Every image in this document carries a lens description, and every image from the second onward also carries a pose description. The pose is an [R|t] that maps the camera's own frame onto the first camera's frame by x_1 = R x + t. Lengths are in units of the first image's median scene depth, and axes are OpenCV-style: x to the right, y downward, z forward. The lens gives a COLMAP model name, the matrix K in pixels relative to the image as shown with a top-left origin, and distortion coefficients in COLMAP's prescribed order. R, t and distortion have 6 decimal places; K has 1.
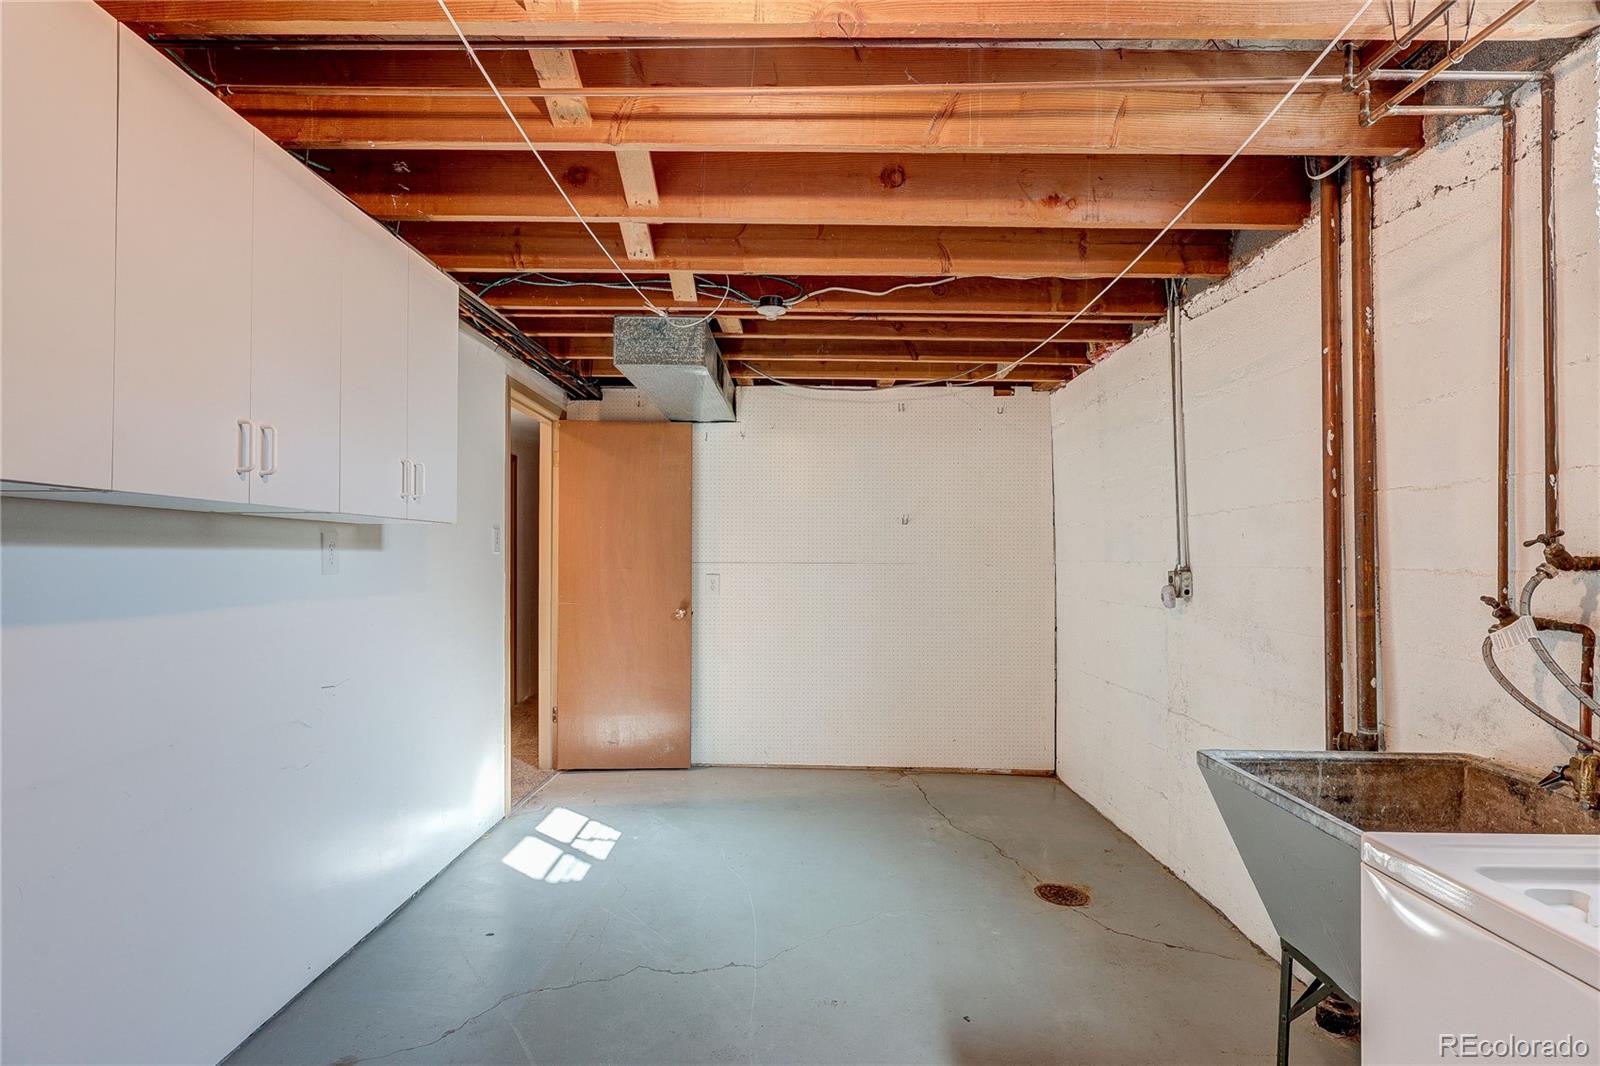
lens RADIAL K [[767.4, 0, 800.3], [0, 767.4, 536.2], [0, 0, 1]] dist [-0.006447, 0.003232]
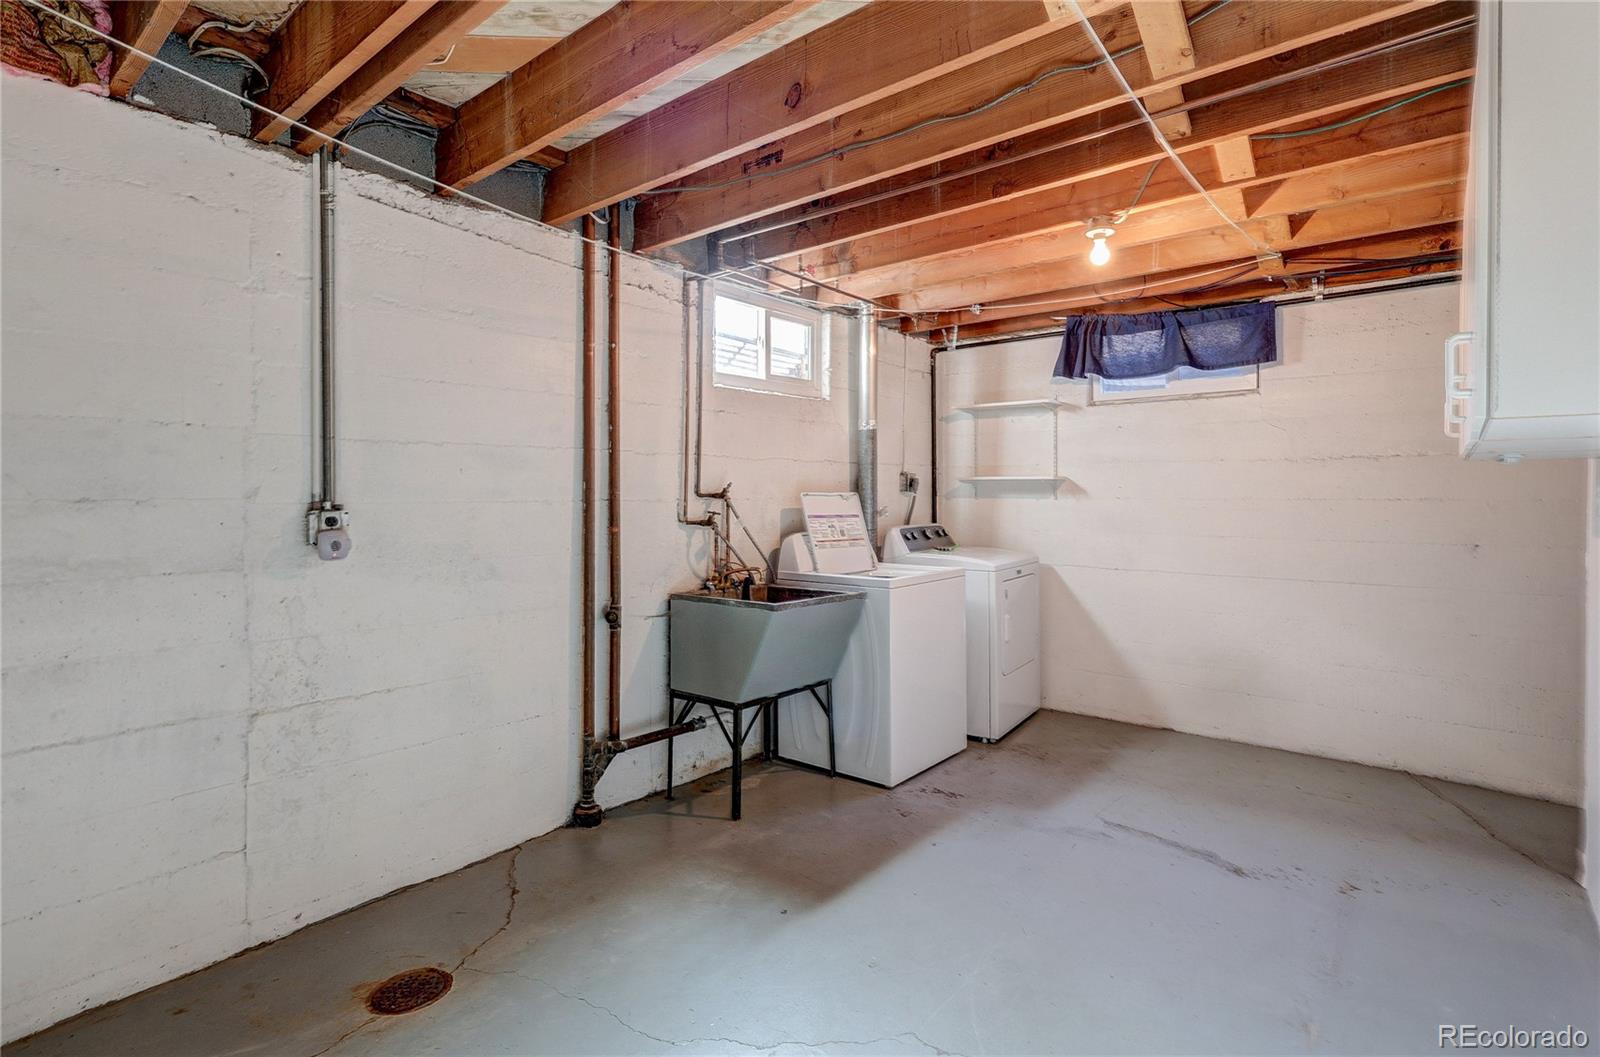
lens RADIAL K [[767.4, 0, 799.9], [0, 767.4, 519.2], [0, 0, 1]] dist [-0.006447, 0.003232]
pose [[-0.778180, -0.017587, 0.627795, -0.466558], [-0.010544, 0.999833, 0.014939, 0.048380], [-0.627953, 0.005006, -0.778236, 1.764669]]
